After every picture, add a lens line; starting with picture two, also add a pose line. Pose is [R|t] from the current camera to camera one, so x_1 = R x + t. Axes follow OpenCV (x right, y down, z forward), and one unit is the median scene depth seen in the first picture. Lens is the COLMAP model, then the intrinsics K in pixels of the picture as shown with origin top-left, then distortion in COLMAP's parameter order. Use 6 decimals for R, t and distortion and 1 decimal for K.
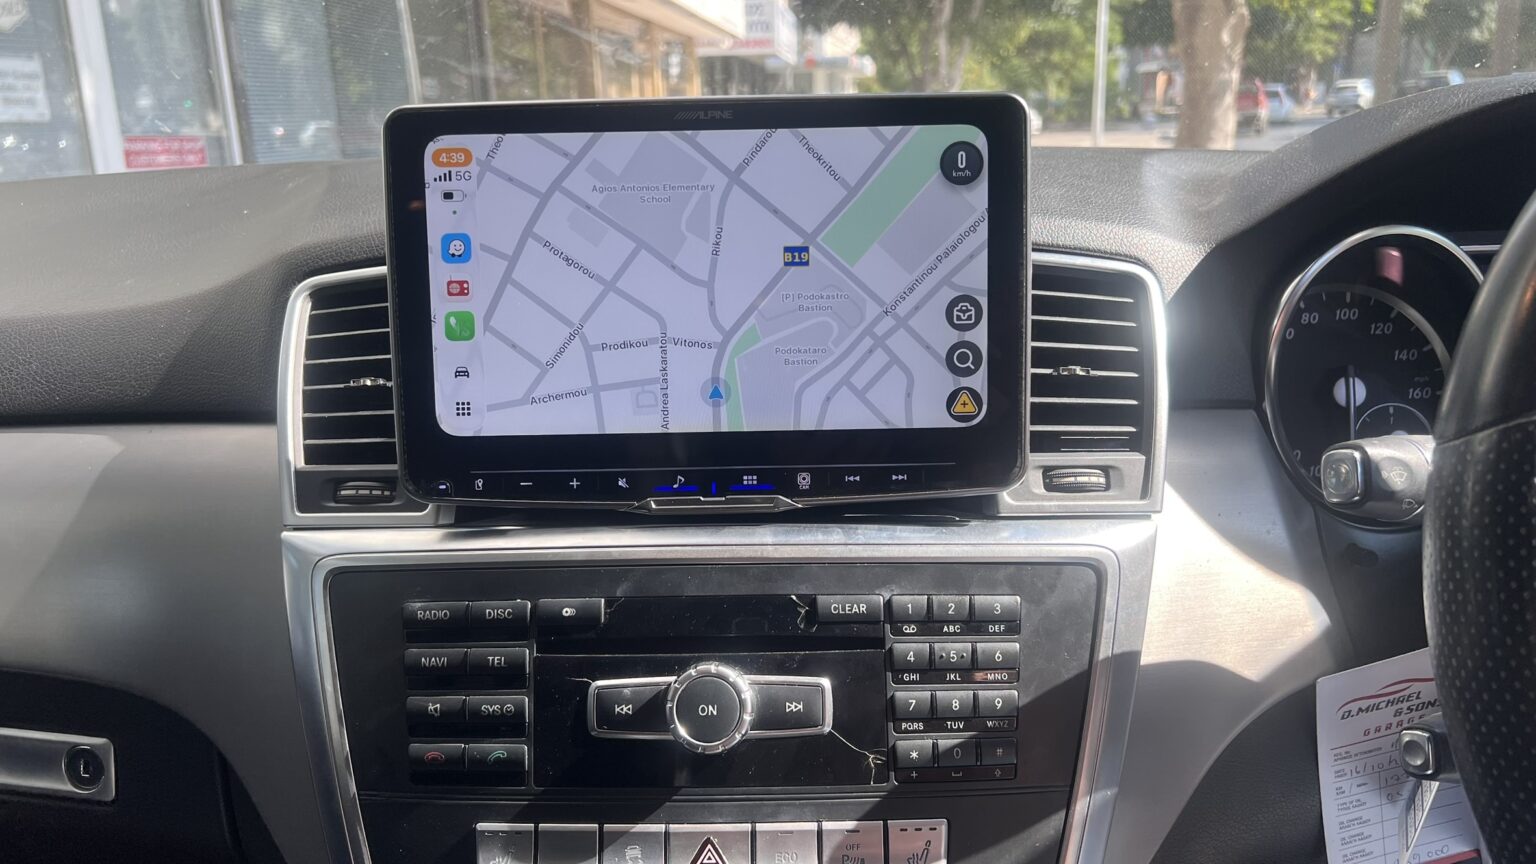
lens RADIAL K [[1163.9, 0, 761.8], [0, 1163.9, 434.0], [0, 0, 1]] dist [0.097819, -0.147291]
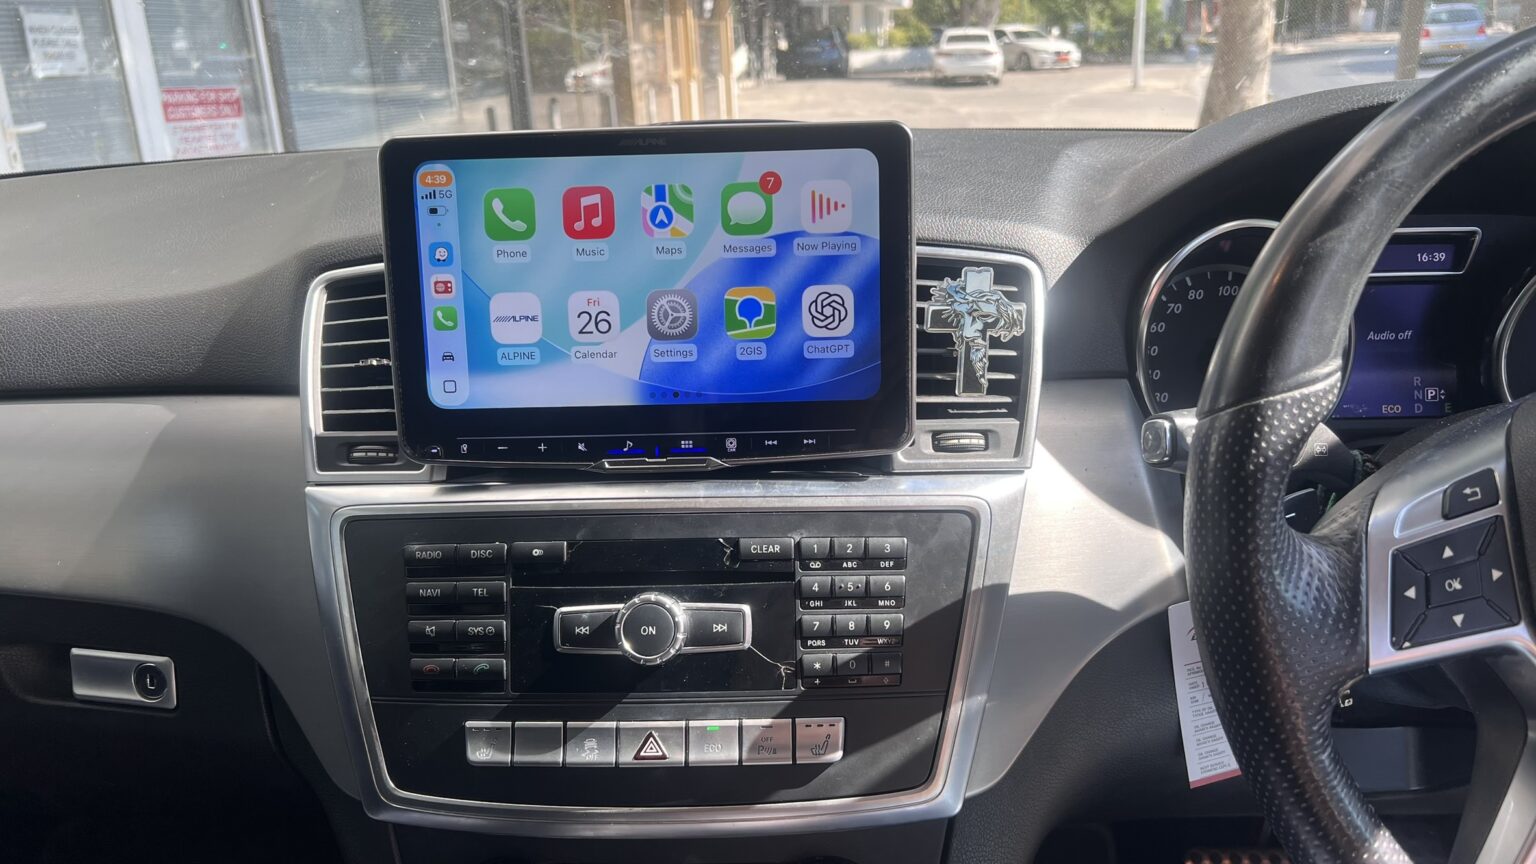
lens RADIAL K [[1158.6, 0, 774.9], [0, 1158.6, 432.6], [0, 0, 1]] dist [0.096535, -0.138472]
pose [[0.999746, -0.004902, -0.022014, 0.110682], [0.006010, 0.998704, 0.050535, -0.033556], [0.021738, -0.050654, 0.998480, -0.207884]]
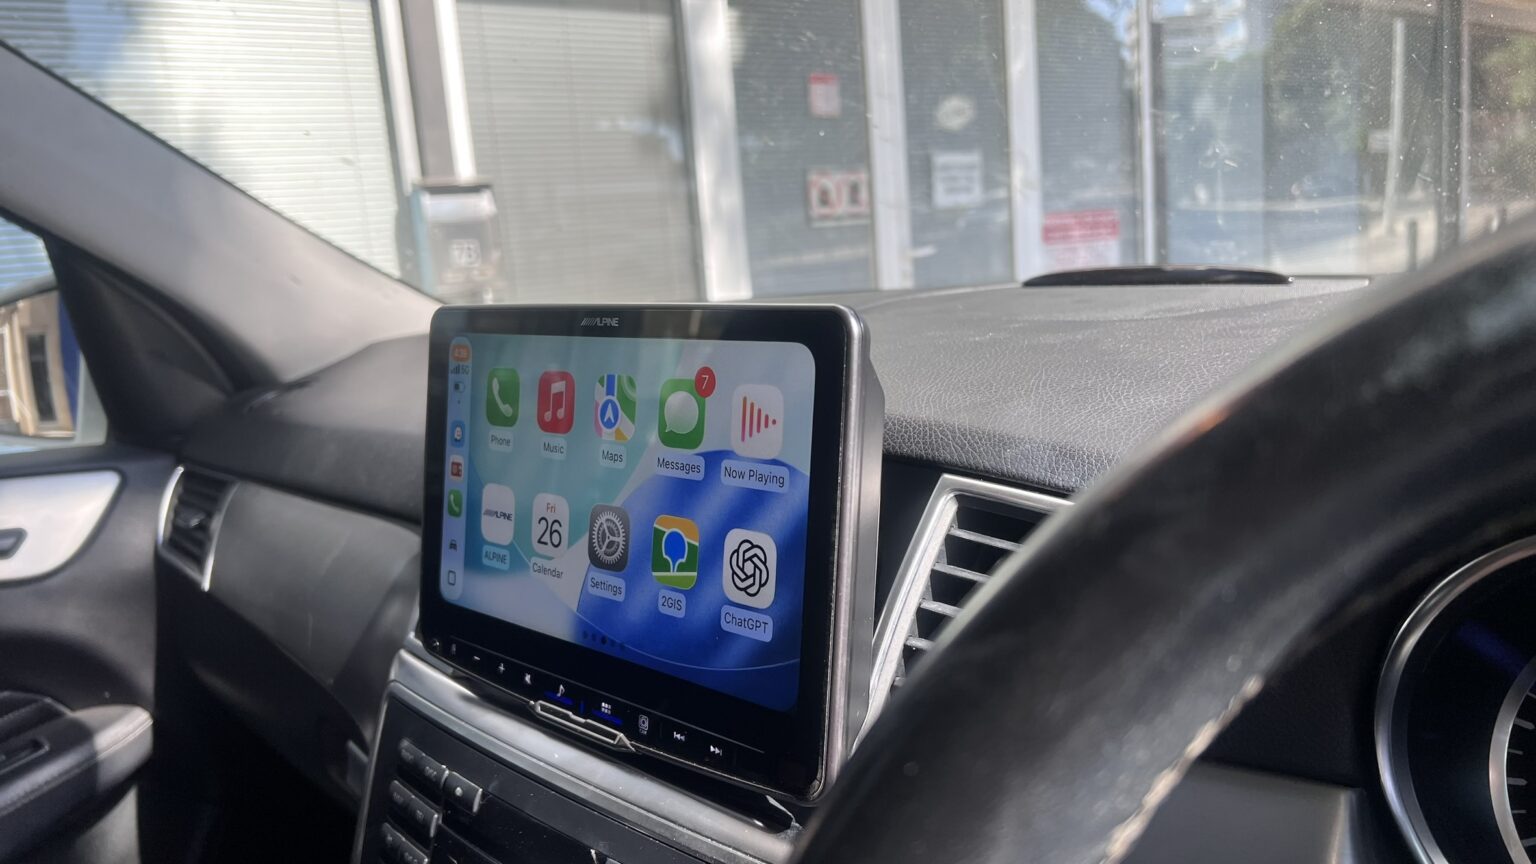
lens RADIAL K [[1163.9, 0, 761.8], [0, 1163.9, 434.0], [0, 0, 1]] dist [0.097819, -0.147291]
pose [[0.720042, 0.090101, -0.688056, 0.711399], [-0.121486, 0.992589, 0.002846, -0.197298], [0.683213, 0.081540, 0.725652, 0.396412]]
